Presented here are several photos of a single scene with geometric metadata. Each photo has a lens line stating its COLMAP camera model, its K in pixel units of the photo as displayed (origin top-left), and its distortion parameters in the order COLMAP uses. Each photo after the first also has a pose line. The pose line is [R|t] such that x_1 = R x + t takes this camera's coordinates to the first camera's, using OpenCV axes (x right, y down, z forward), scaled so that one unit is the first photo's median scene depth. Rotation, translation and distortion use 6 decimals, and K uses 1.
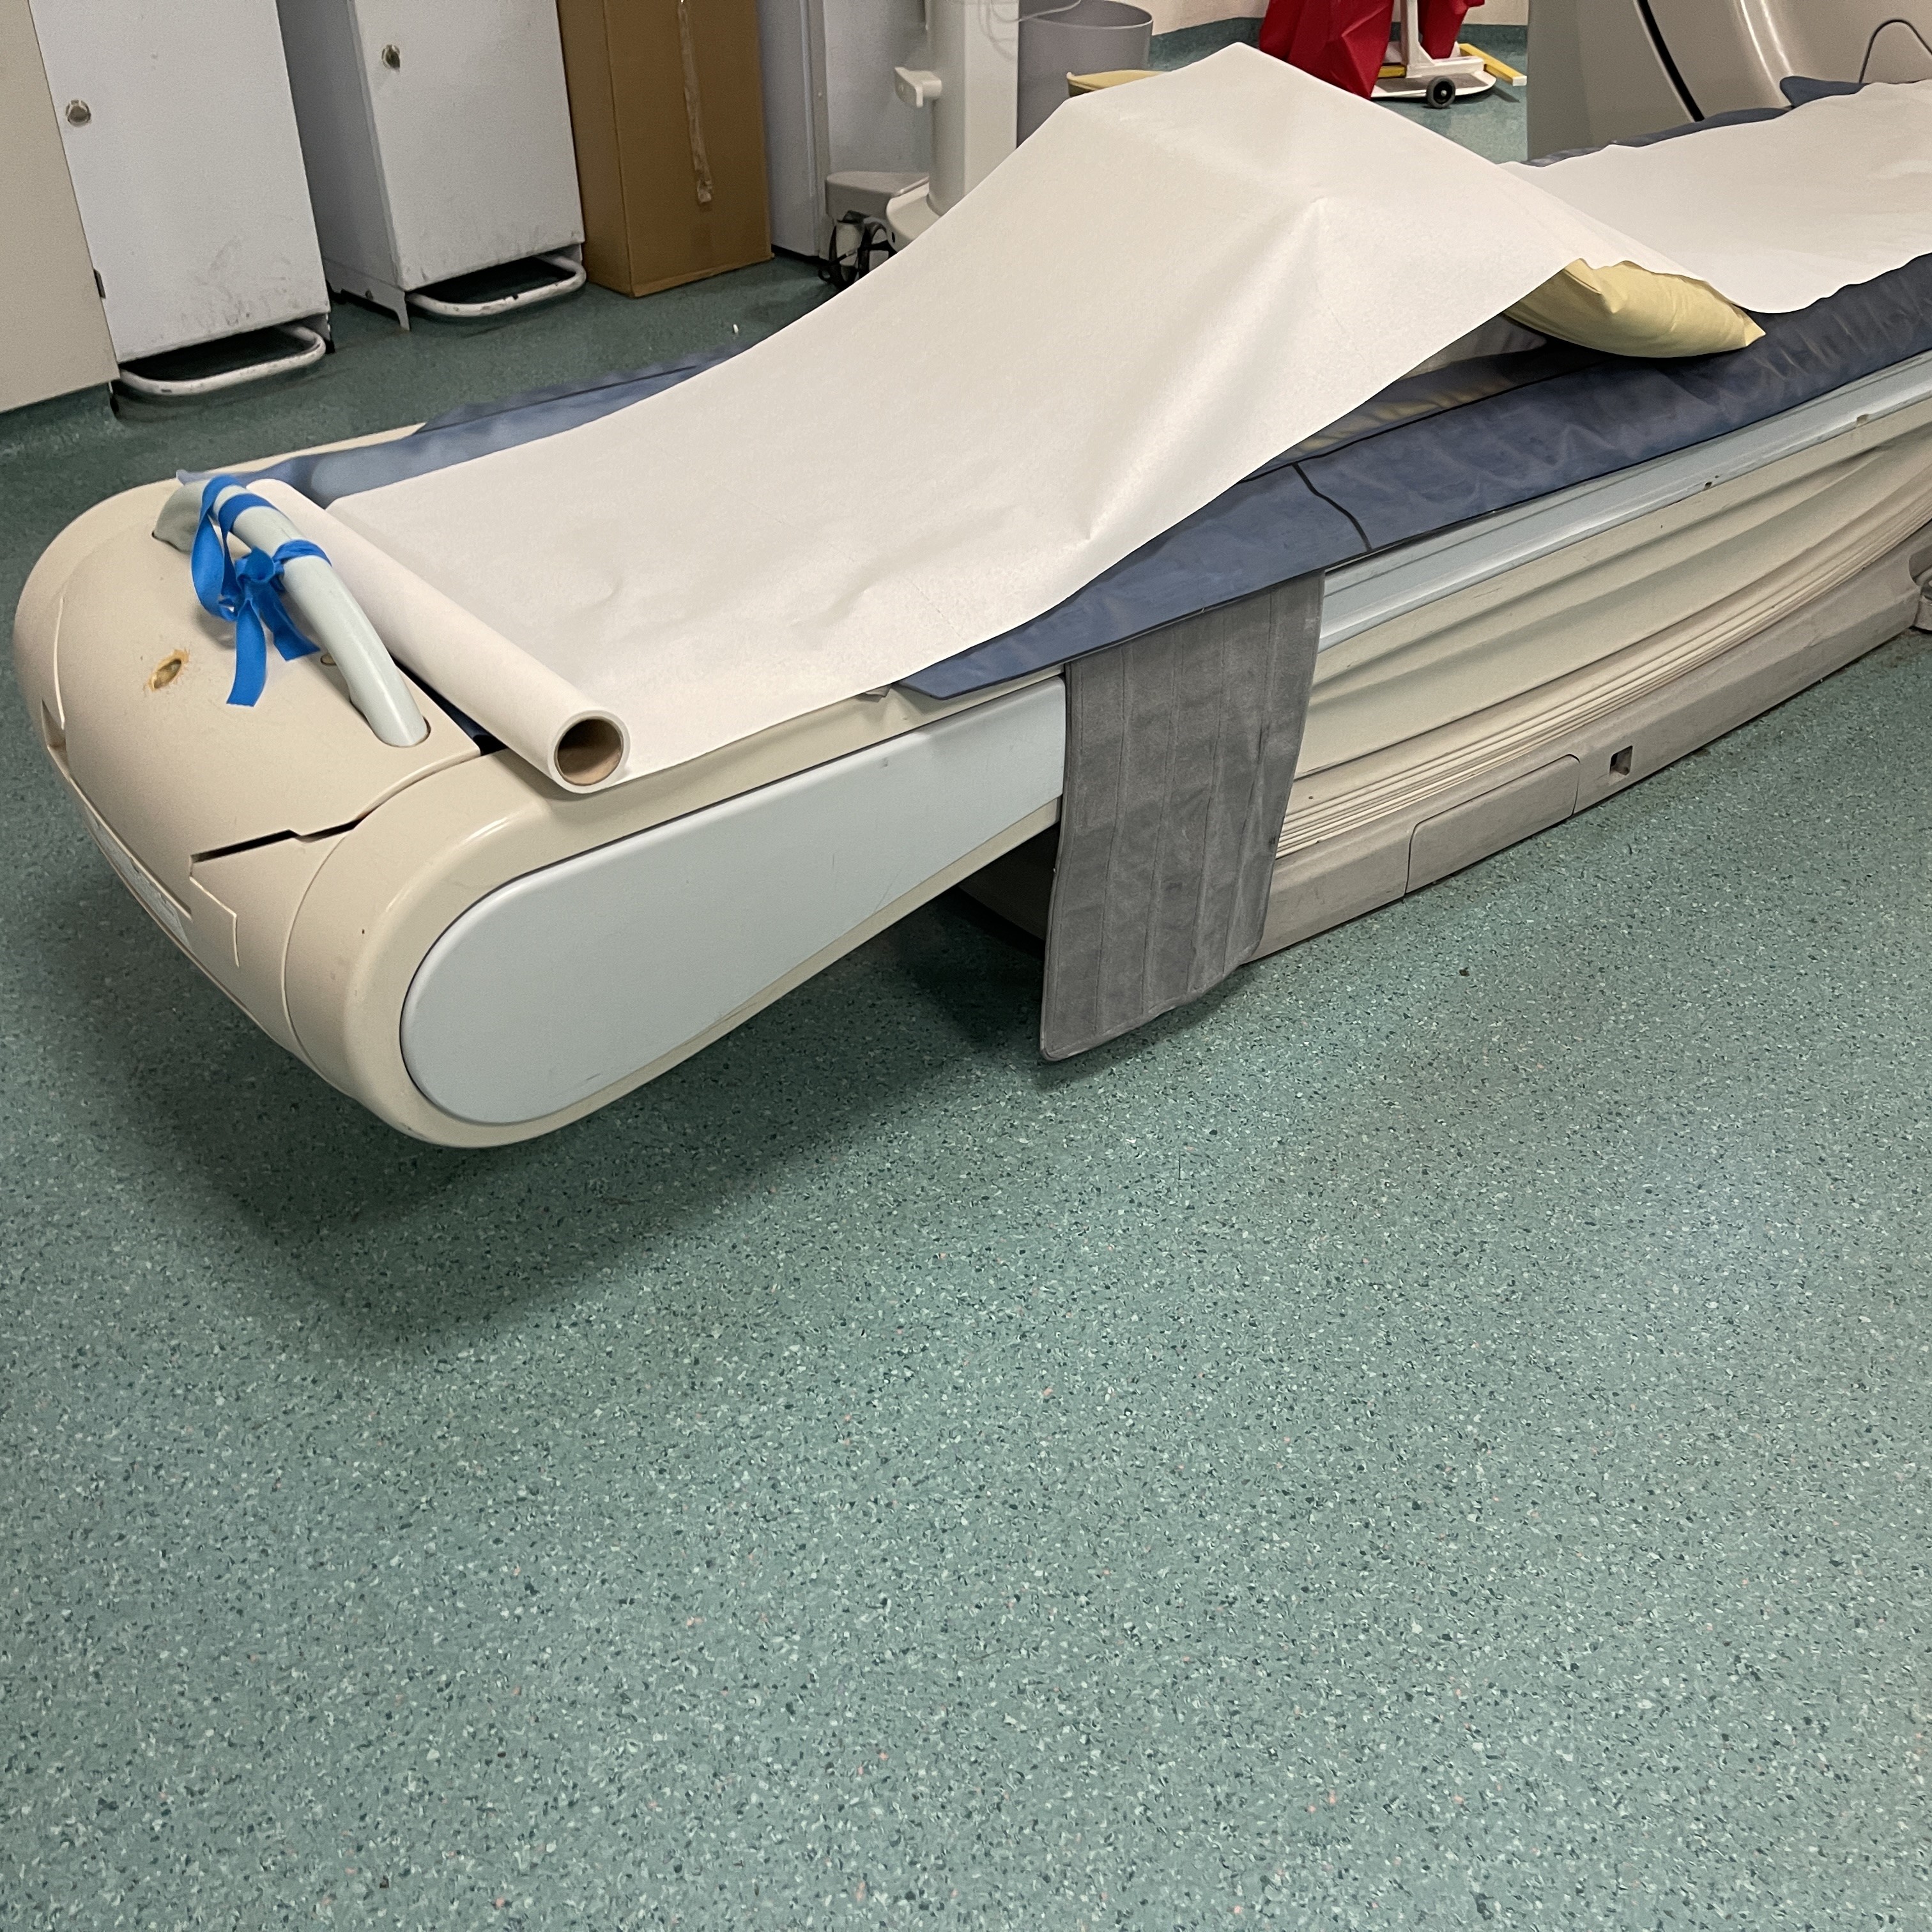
lens RADIAL K [[1959.6, 0, 1119.0], [0, 1959.6, 958.6], [0, 0, 1]] dist [0.049908, -0.034055]
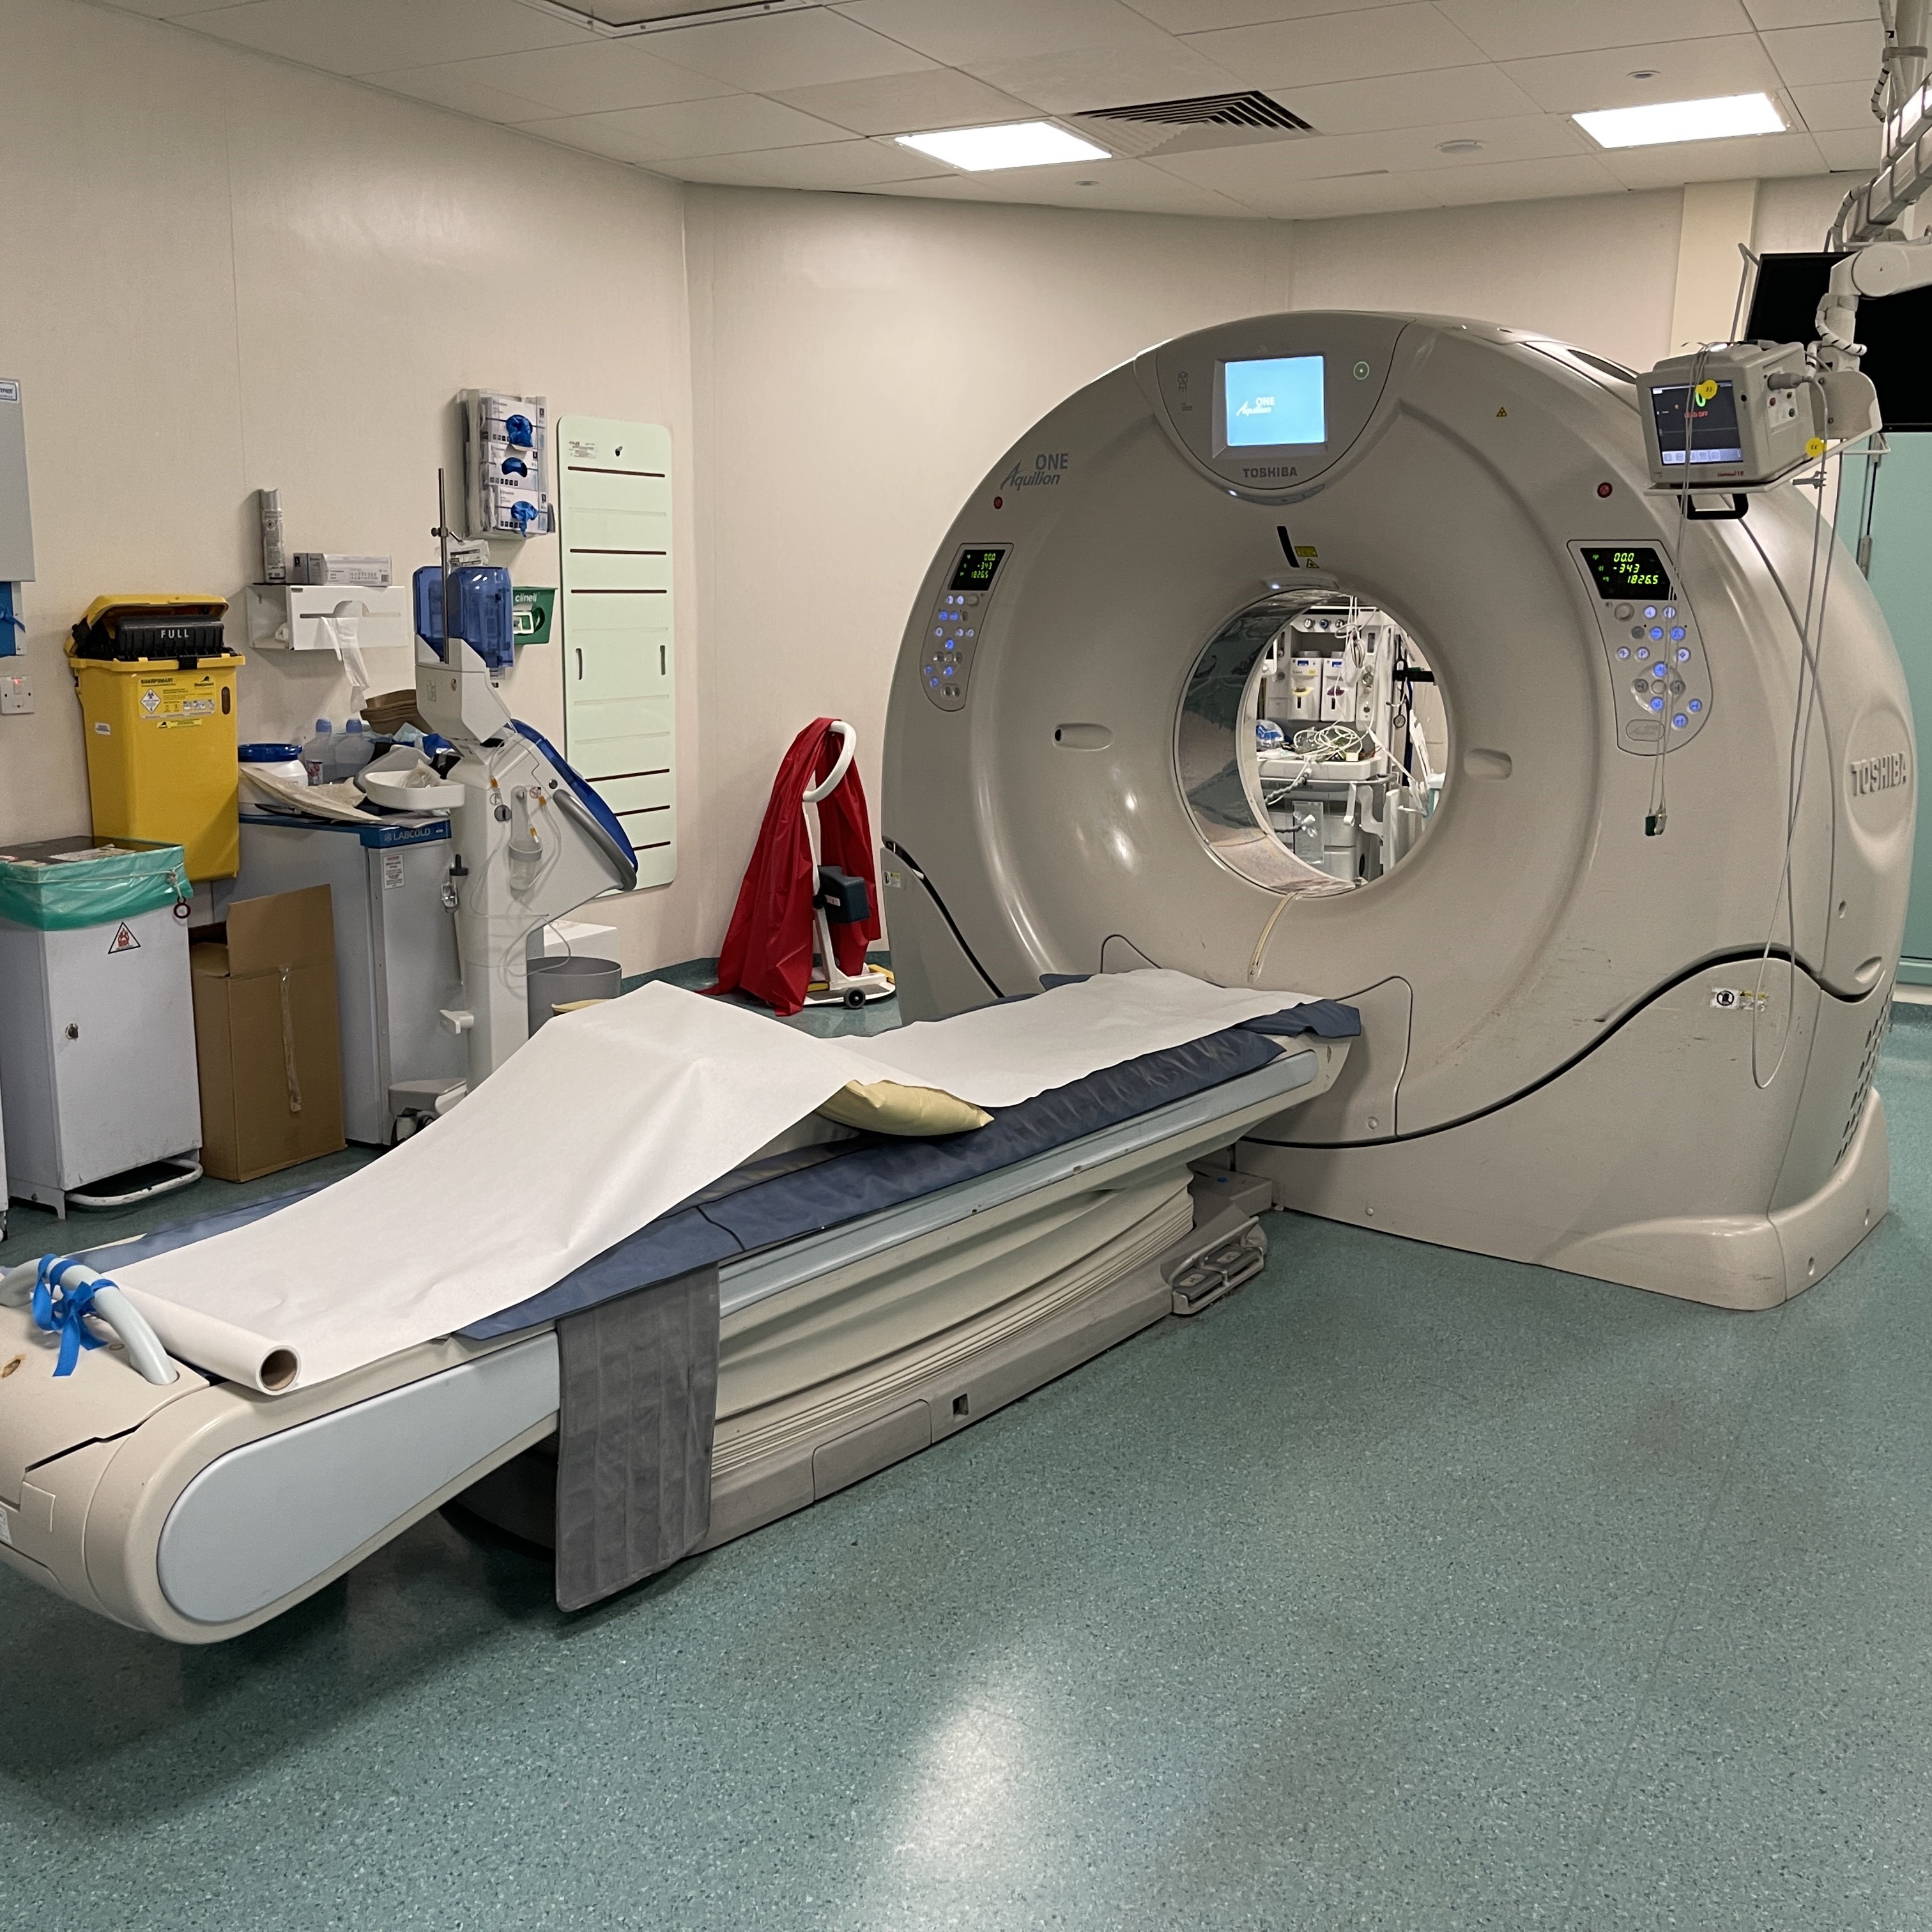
lens RADIAL K [[1915.9, 0, 892.0], [0, 1915.9, 957.4], [0, 0, 1]] dist [0.051979, -0.030864]
pose [[0.988642, -0.068790, 0.133626, 0.049425], [0.119156, 0.900621, -0.417951, 0.249752], [-0.091596, 0.429126, 0.898588, -0.546678]]
